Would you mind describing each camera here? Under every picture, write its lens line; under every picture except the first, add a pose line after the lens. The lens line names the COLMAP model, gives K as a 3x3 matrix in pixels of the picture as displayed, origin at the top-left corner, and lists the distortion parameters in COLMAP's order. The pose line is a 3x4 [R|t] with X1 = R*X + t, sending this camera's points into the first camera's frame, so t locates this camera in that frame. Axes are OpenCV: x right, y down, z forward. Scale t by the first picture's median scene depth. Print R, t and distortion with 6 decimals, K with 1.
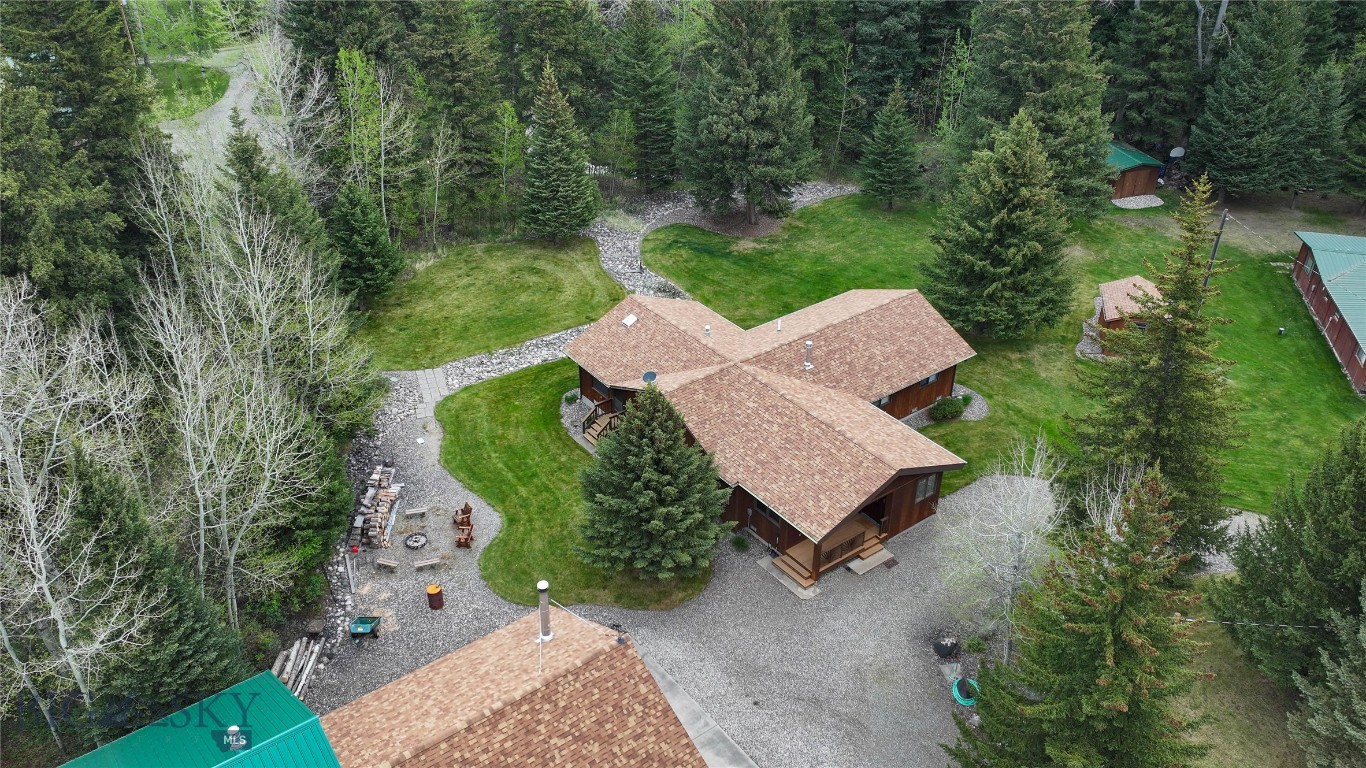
lens RADIAL K [[1105.1, 0, 680.4], [0, 1105.1, 391.9], [0, 0, 1]] dist [0.008943, -0.012662]
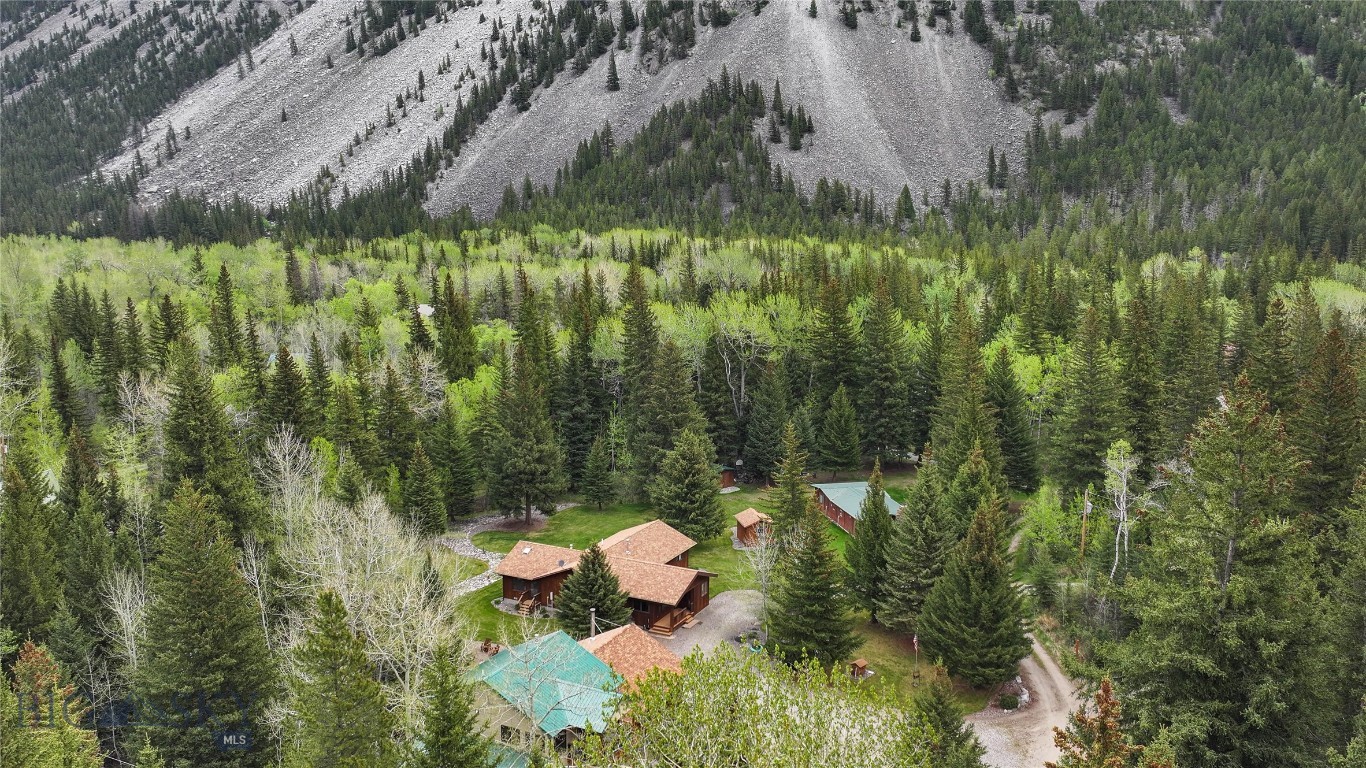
lens RADIAL K [[1105.1, 0, 680.4], [0, 1105.1, 391.9], [0, 0, 1]] dist [0.008943, -0.012662]
pose [[0.898037, -0.074532, 0.433560, -0.585293], [0.235117, 0.914295, -0.329826, 0.356157], [-0.371819, 0.398133, 0.838594, -0.745995]]
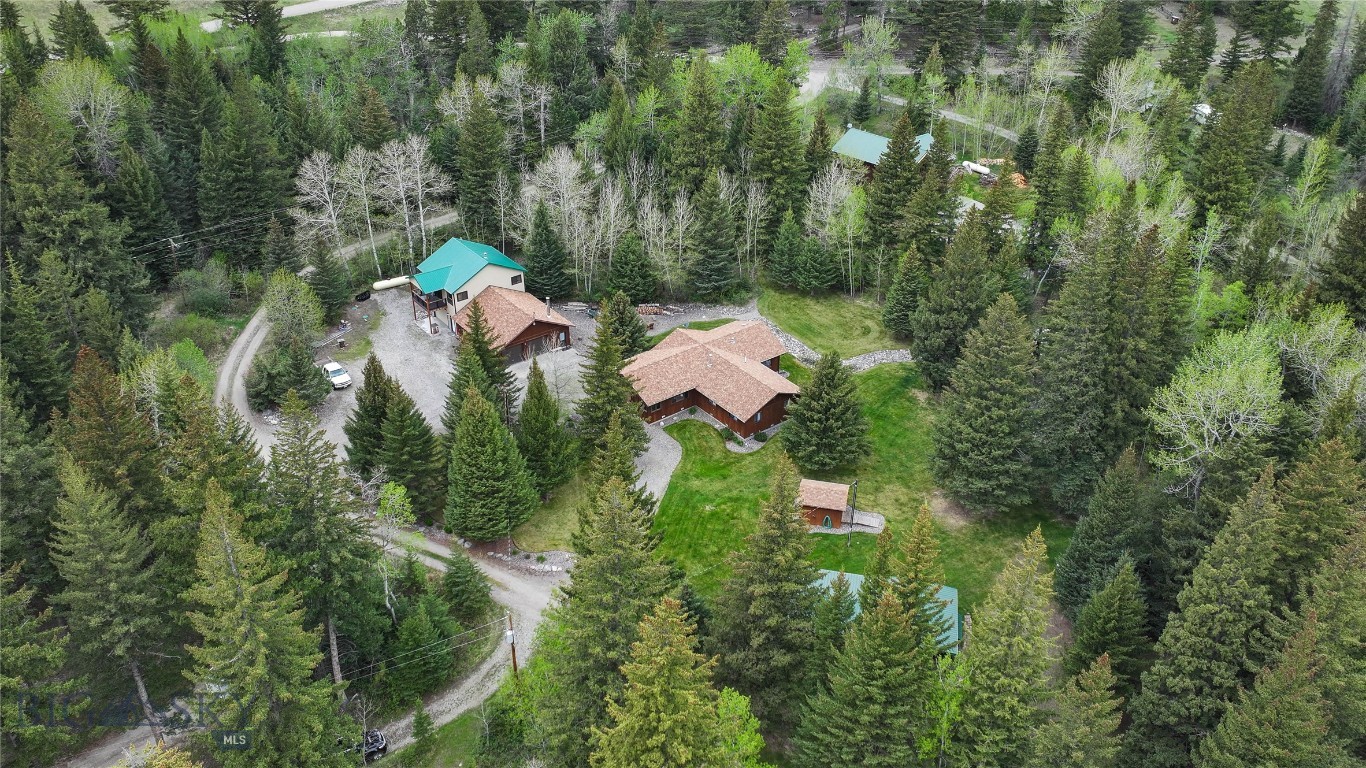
lens RADIAL K [[1105.1, 0, 680.4], [0, 1105.1, 391.9], [0, 0, 1]] dist [0.008943, -0.012662]
pose [[0.005217, 0.526689, -0.850042, 1.837613], [-0.546770, 0.713234, 0.438567, -0.838617], [0.837267, 0.462489, 0.291699, 0.307038]]
